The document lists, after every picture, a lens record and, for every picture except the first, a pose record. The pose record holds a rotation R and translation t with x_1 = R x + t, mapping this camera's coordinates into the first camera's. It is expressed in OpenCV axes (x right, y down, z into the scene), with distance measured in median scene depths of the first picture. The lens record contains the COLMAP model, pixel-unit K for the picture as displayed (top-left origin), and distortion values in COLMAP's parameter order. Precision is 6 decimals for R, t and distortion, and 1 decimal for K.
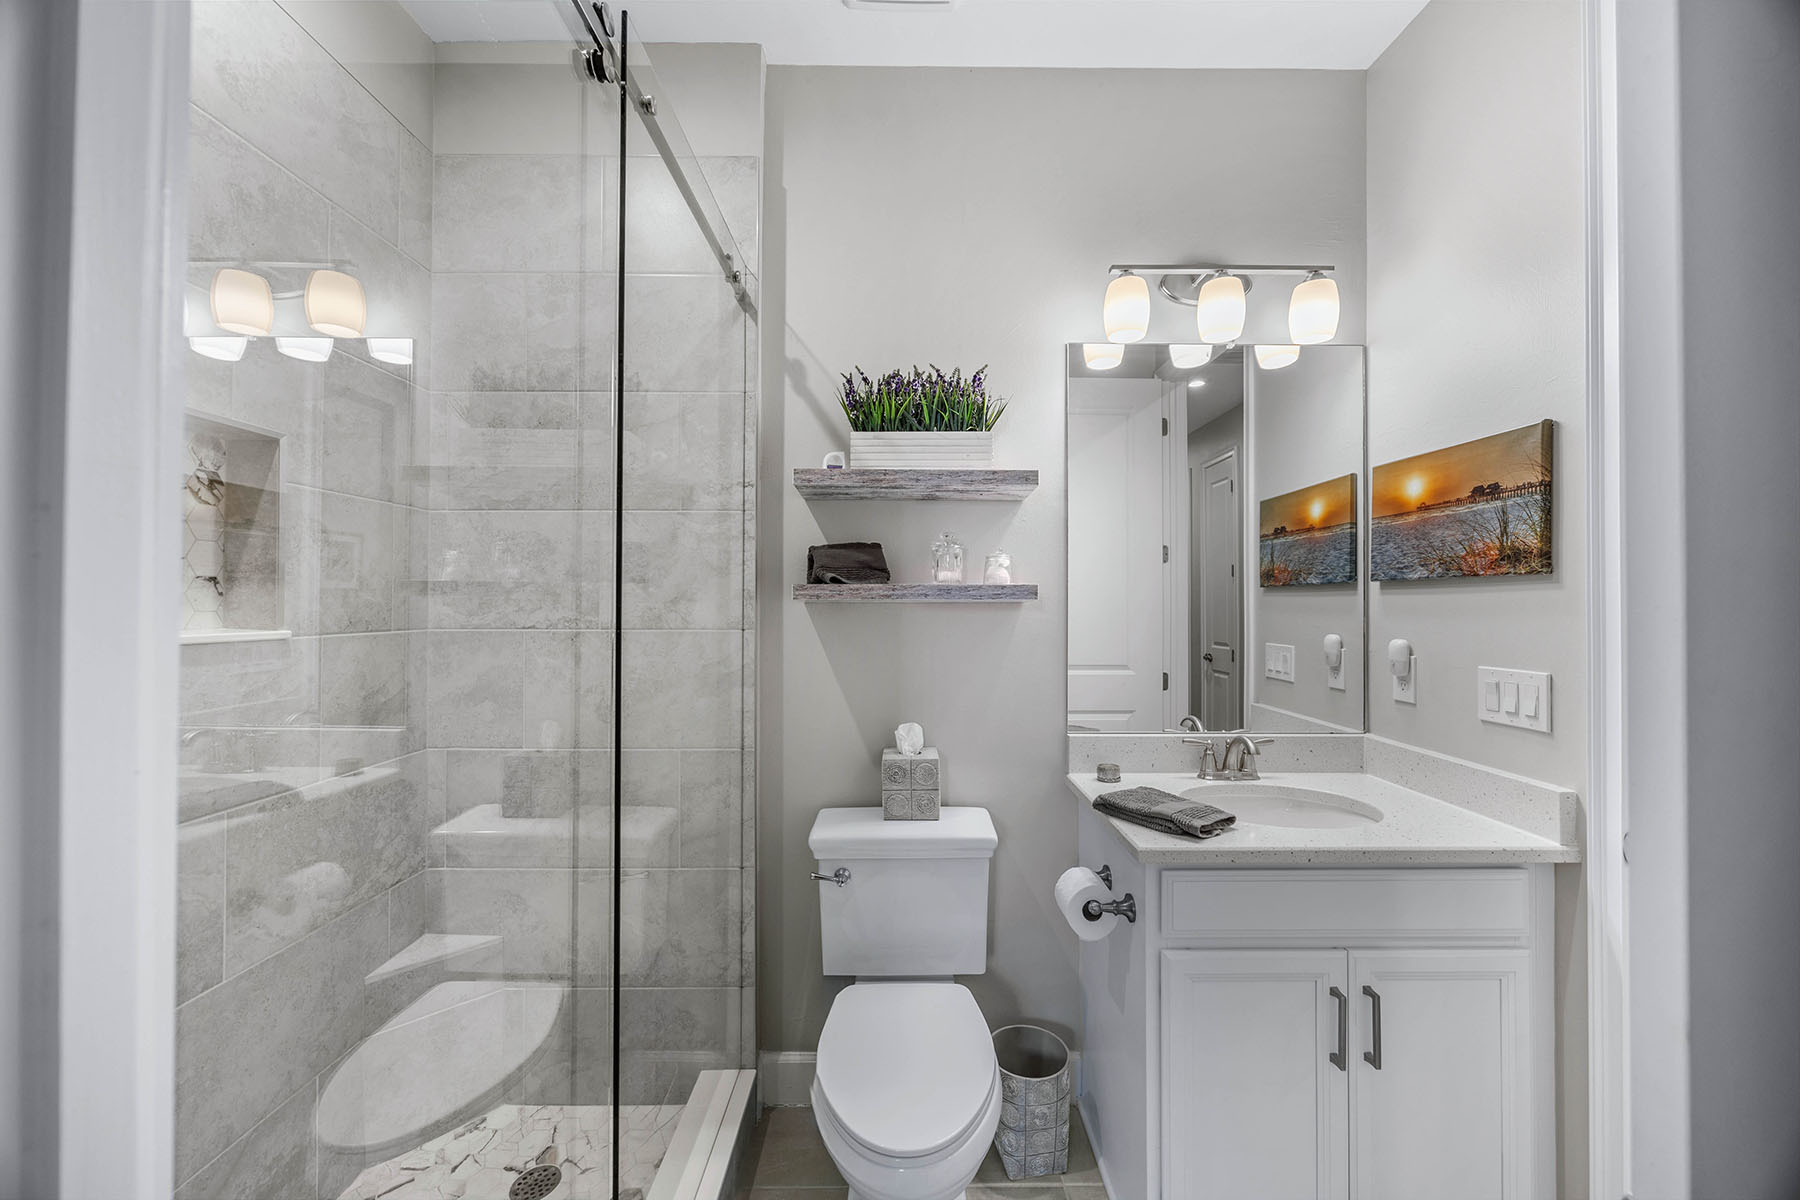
lens RADIAL K [[677.9, 0, 903.5], [0, 677.9, 597.0], [0, 0, 1]] dist [-0.001802, 0.000202]
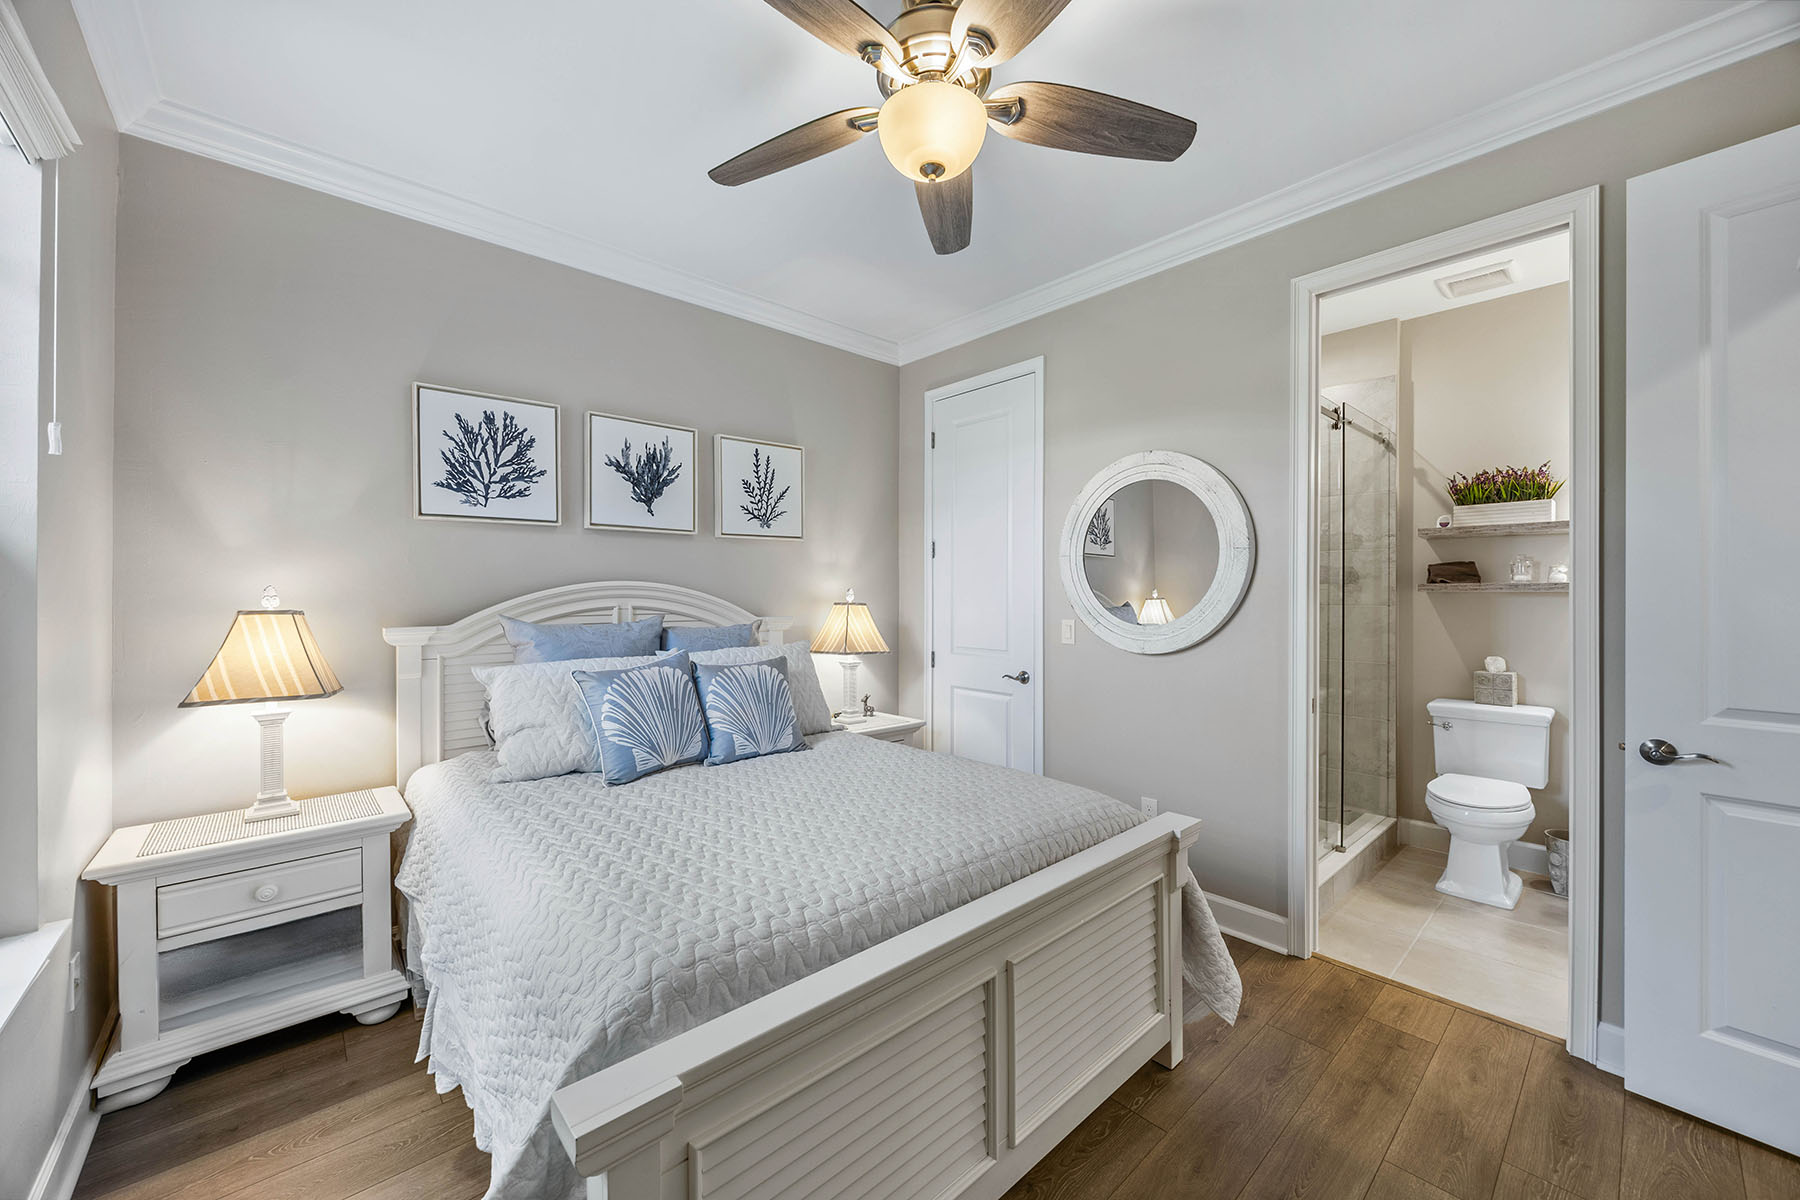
lens RADIAL K [[677.9, 0, 903.5], [0, 677.9, 597.0], [0, 0, 1]] dist [-0.001802, 0.000202]
pose [[0.665467, -0.000214, -0.746427, 0.323733], [0.007623, 0.999950, 0.006510, -0.003879], [0.746388, -0.010022, 0.665435, -1.493678]]
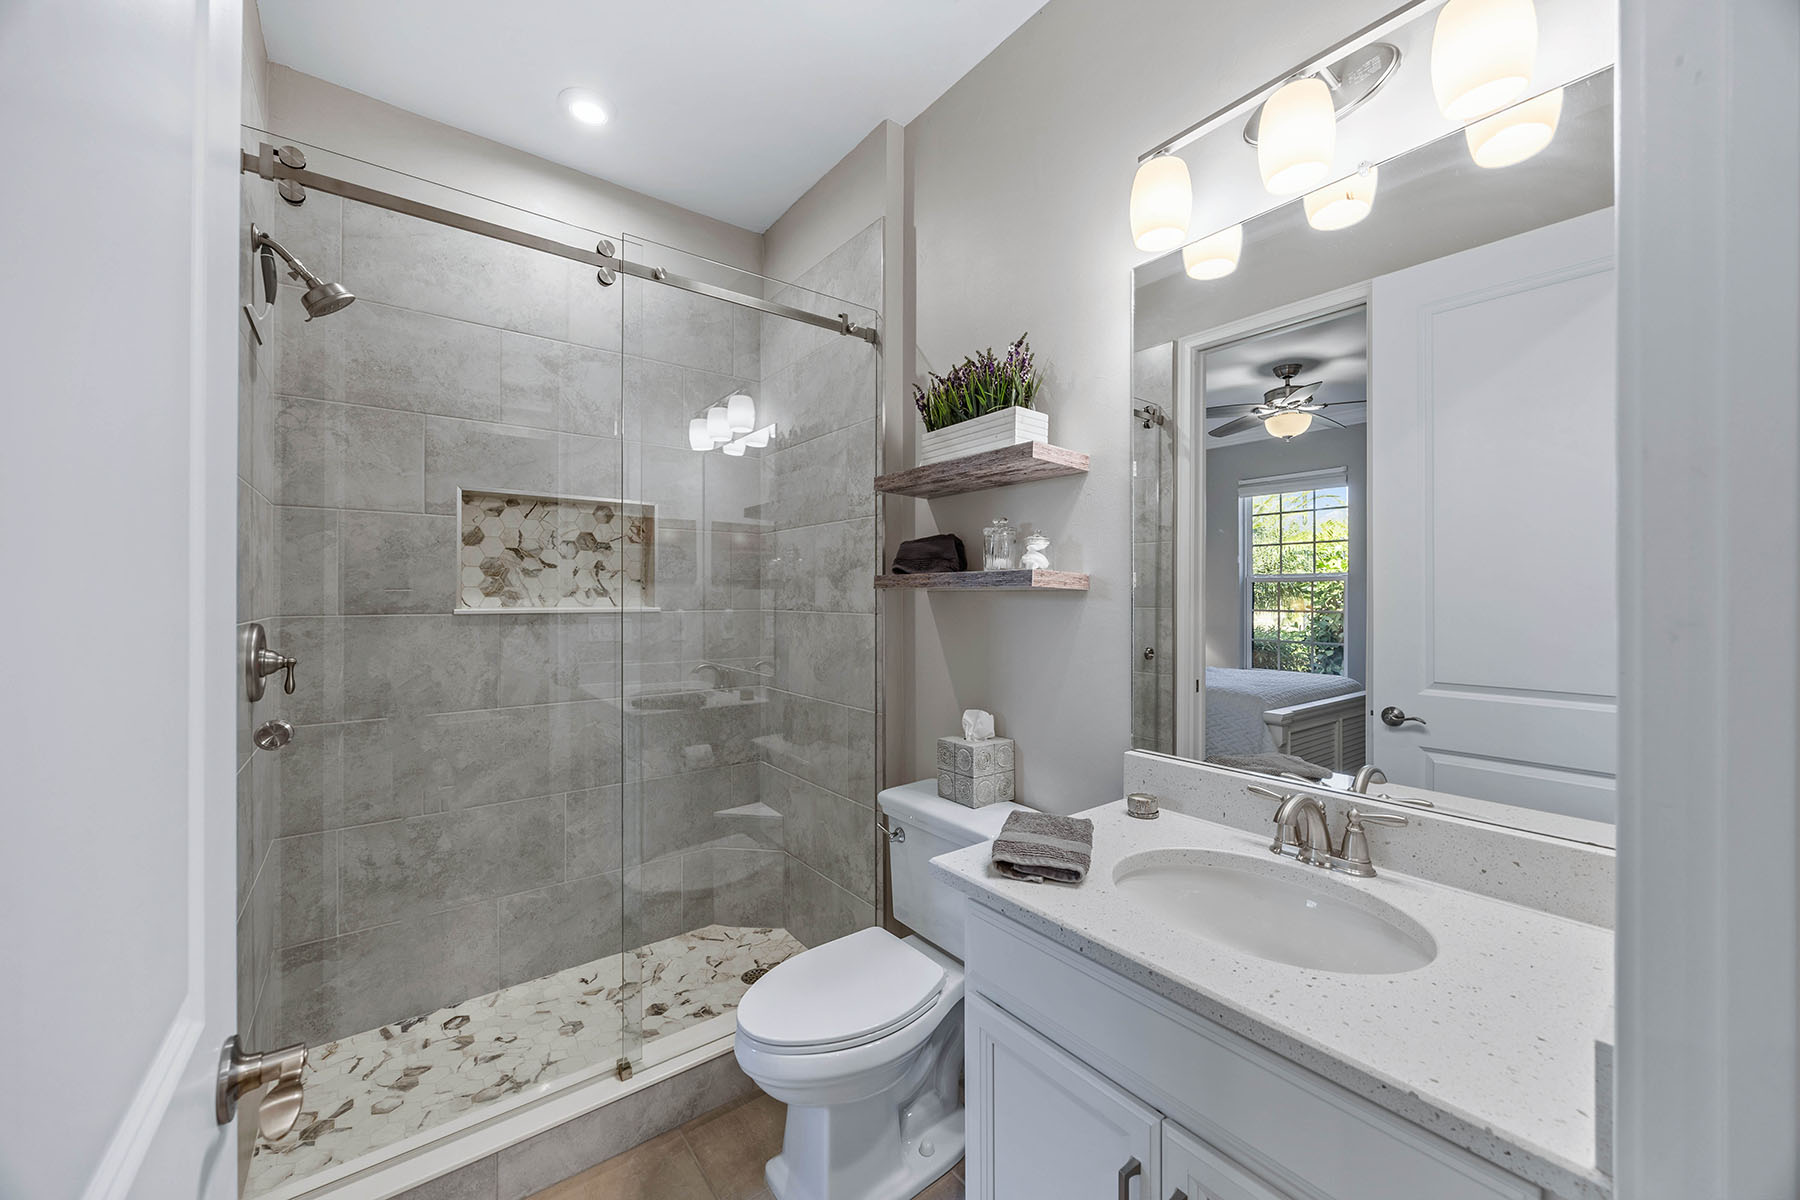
lens RADIAL K [[677.9, 0, 903.5], [0, 677.9, 597.0], [0, 0, 1]] dist [-0.001802, 0.000202]
pose [[0.607565, 0.000471, -0.794270, 0.755278], [0.005866, 0.999970, 0.005080, 0.011680], [0.794248, -0.007746, 0.607544, 0.306154]]
